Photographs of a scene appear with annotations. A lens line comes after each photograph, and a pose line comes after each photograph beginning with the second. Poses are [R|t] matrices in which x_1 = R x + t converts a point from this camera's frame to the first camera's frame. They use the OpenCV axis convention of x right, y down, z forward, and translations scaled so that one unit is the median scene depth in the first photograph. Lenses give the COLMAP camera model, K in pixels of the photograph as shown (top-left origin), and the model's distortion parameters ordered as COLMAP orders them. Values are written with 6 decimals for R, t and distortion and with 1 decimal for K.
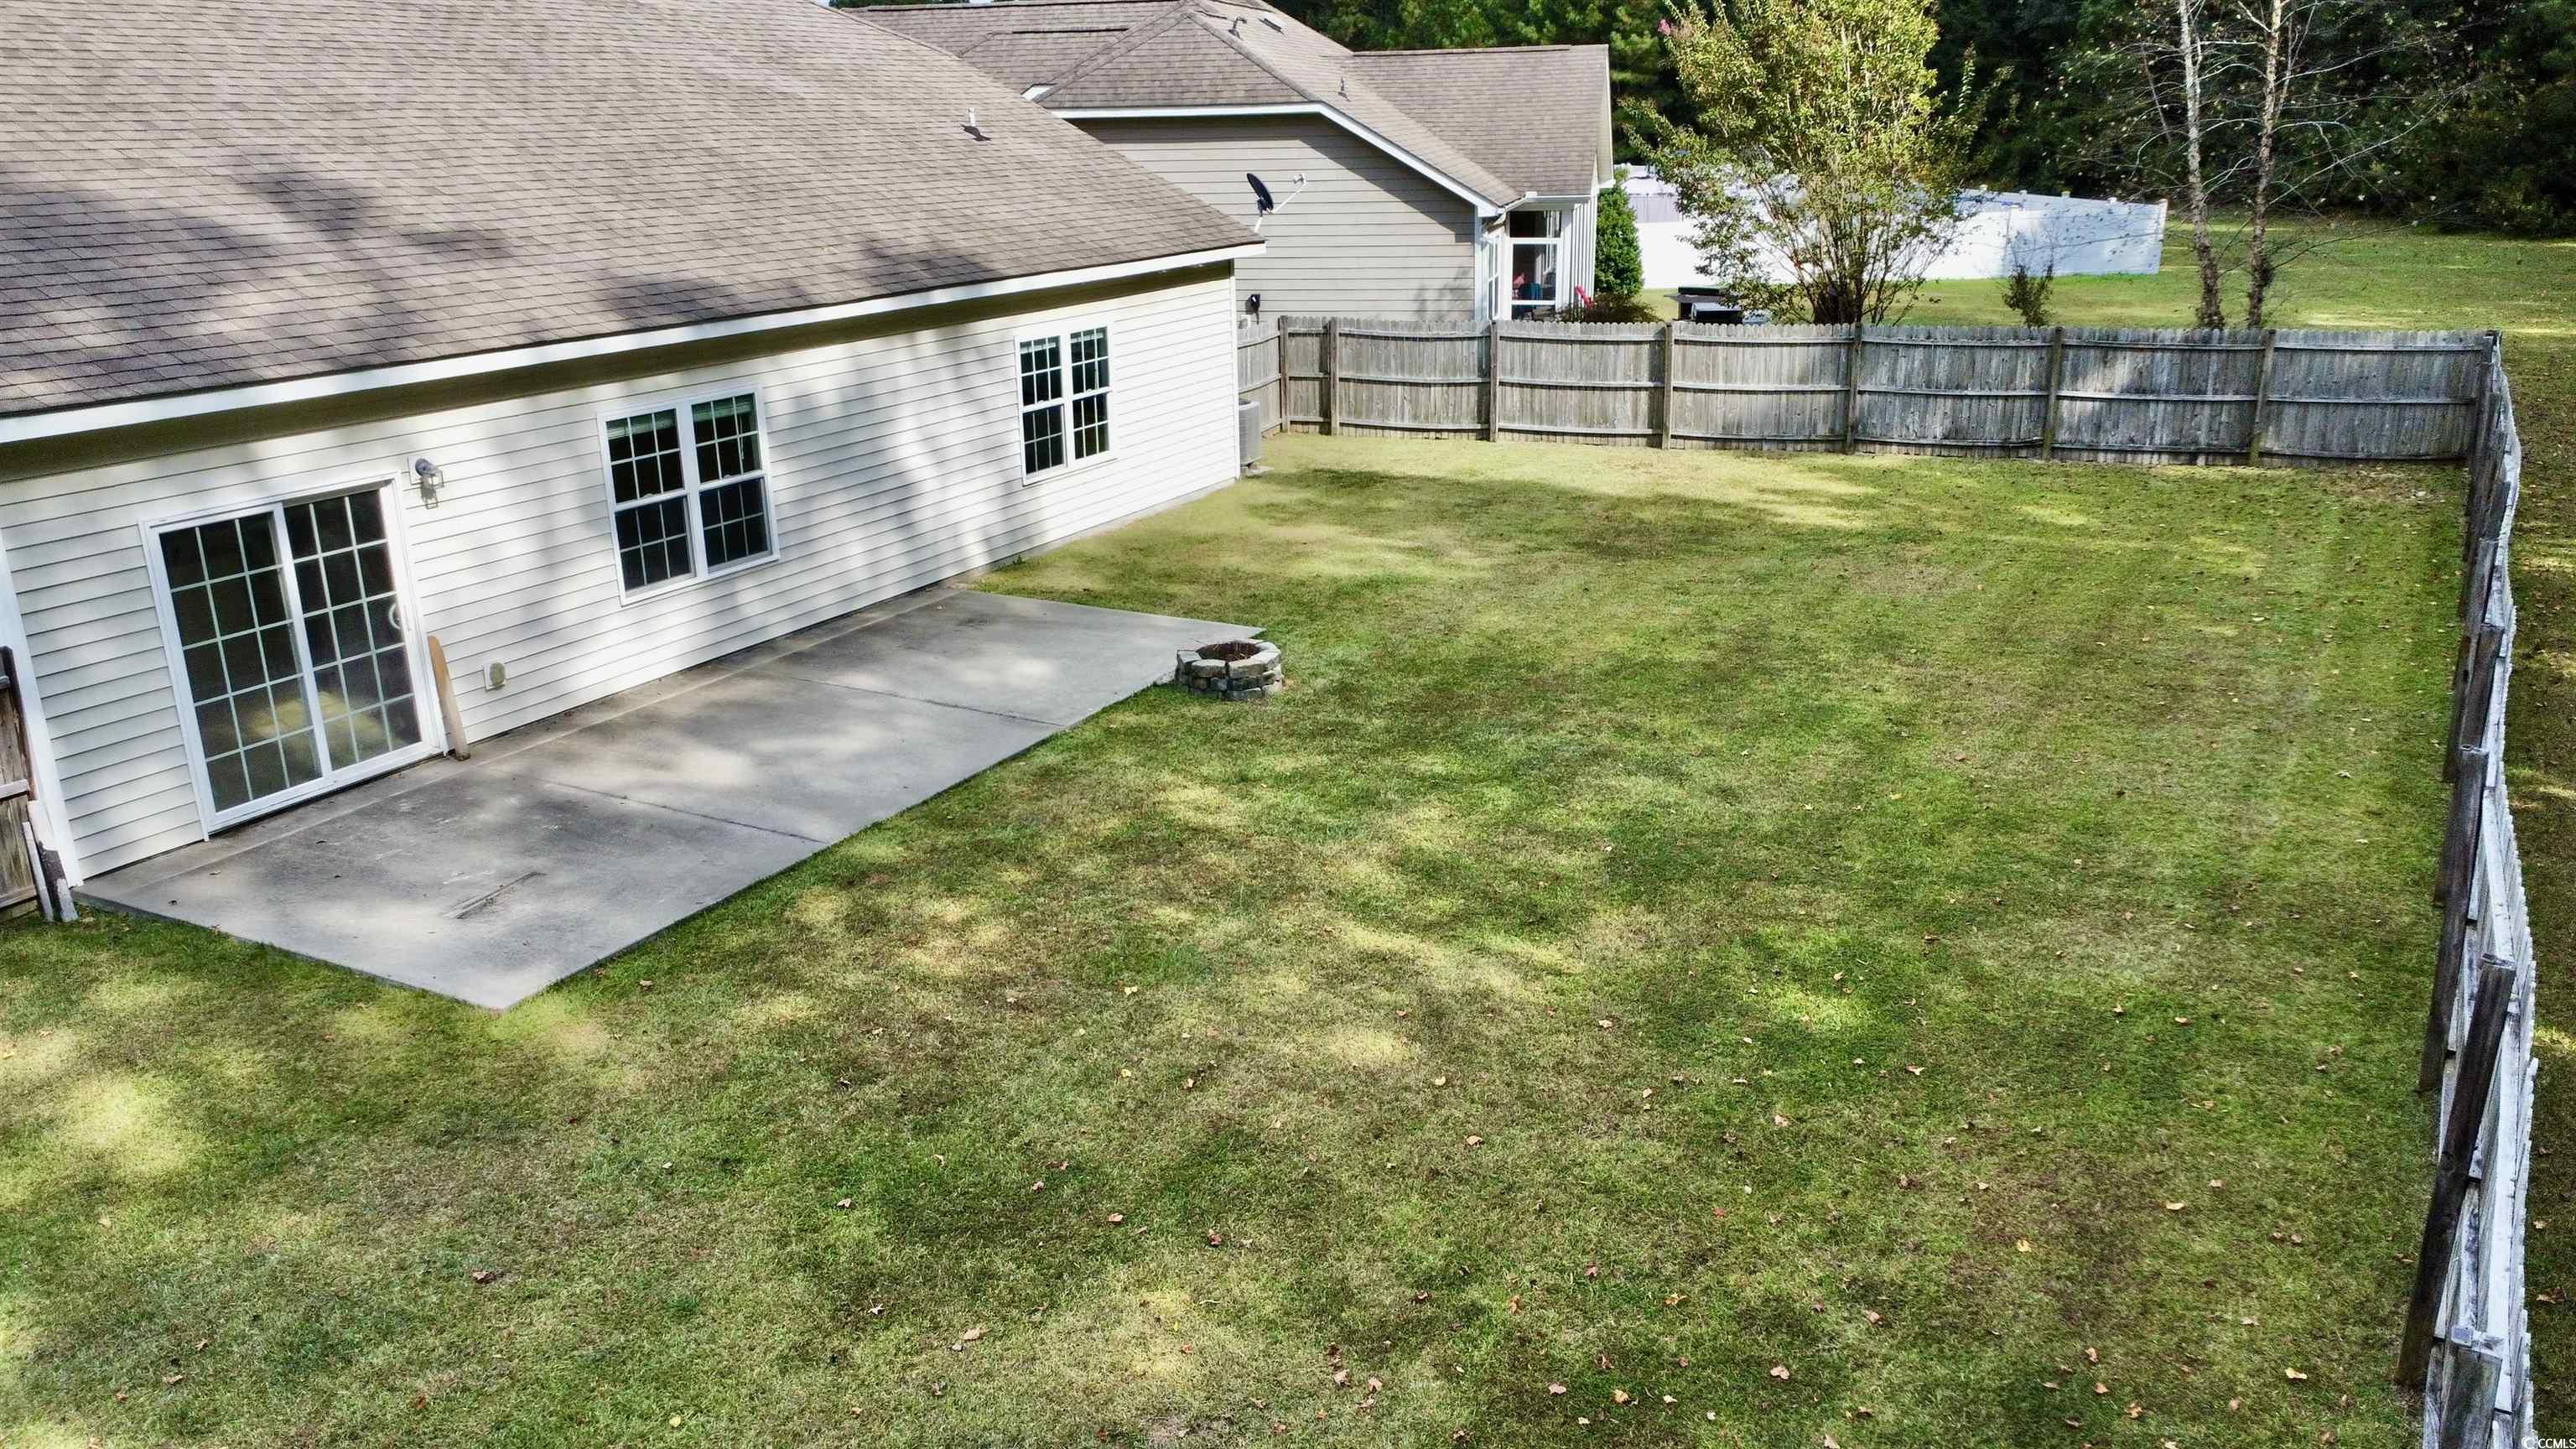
lens RADIAL K [[1907.6, 0, 1288.0], [0, 1907.6, 724.5], [0, 0, 1]] dist [0.003918, 0.003909]
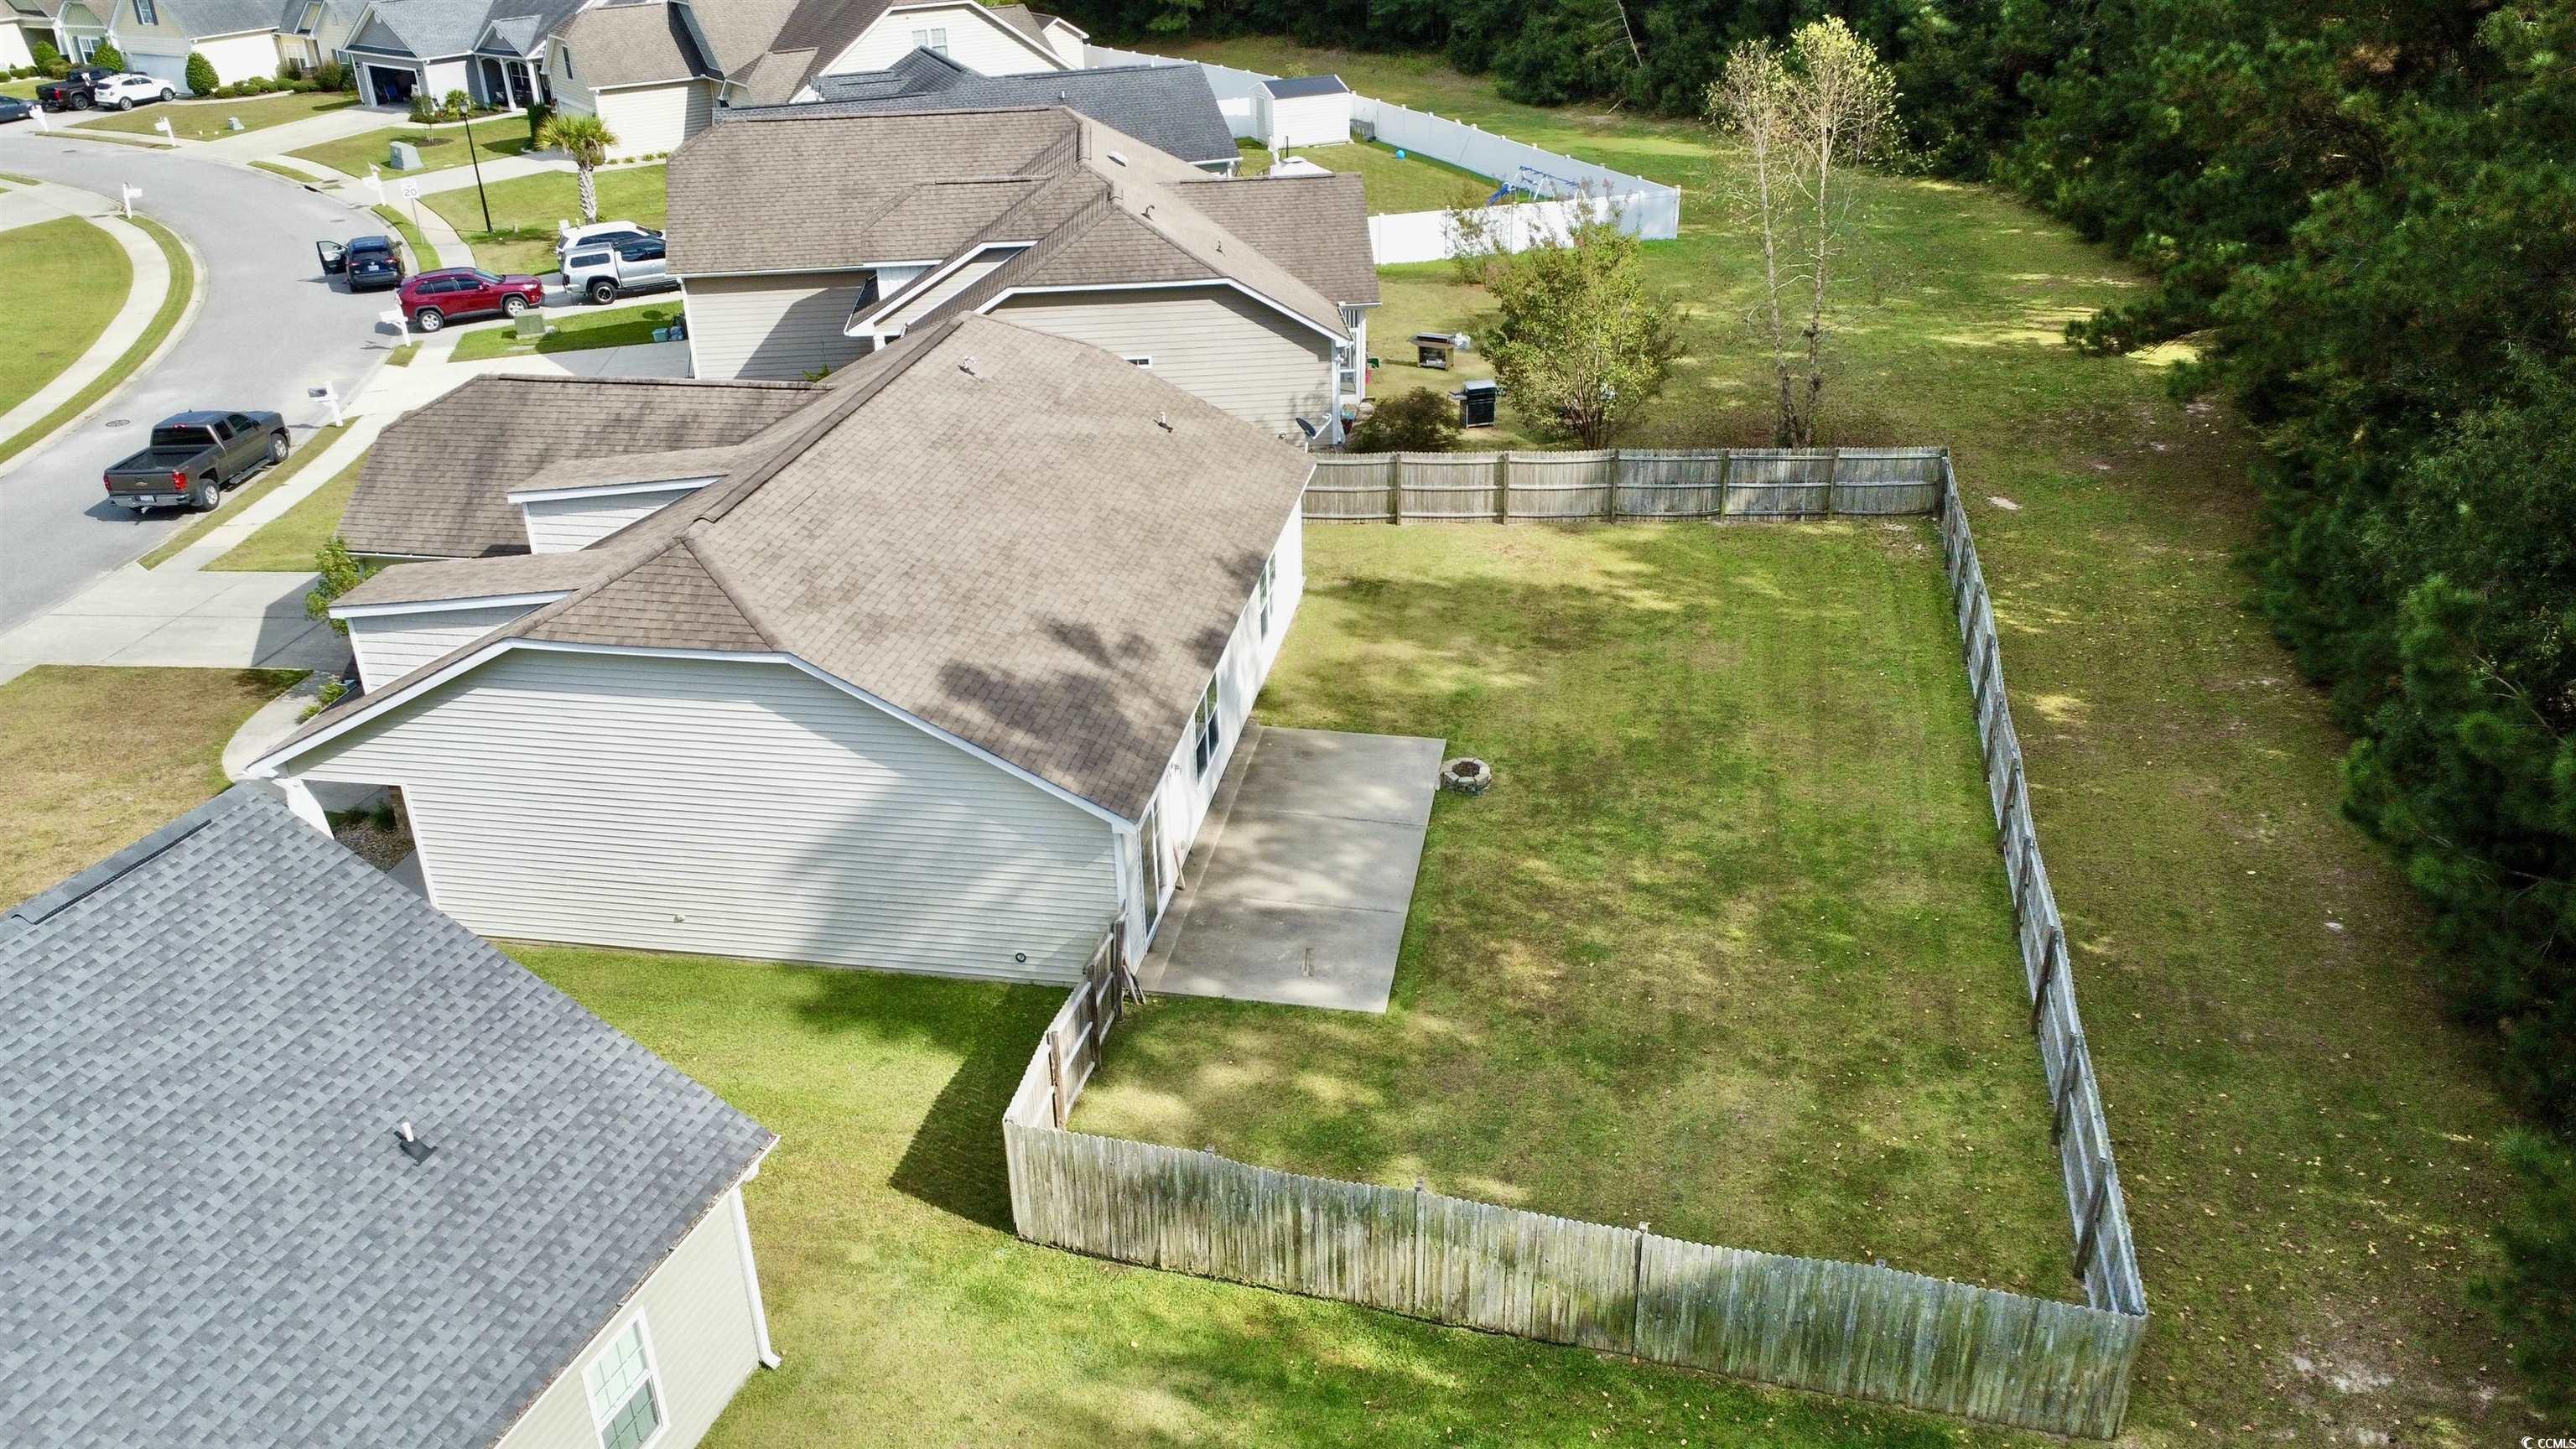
lens RADIAL K [[1939.1, 0, 1288.0], [0, 1939.1, 724.5], [0, 0, 1]] dist [0.020428, 0.002521]
pose [[0.949268, -0.142326, 0.280417, -0.878933], [0.096770, 0.980656, 0.170146, -0.510914], [-0.299209, -0.134378, 0.944678, -1.028602]]
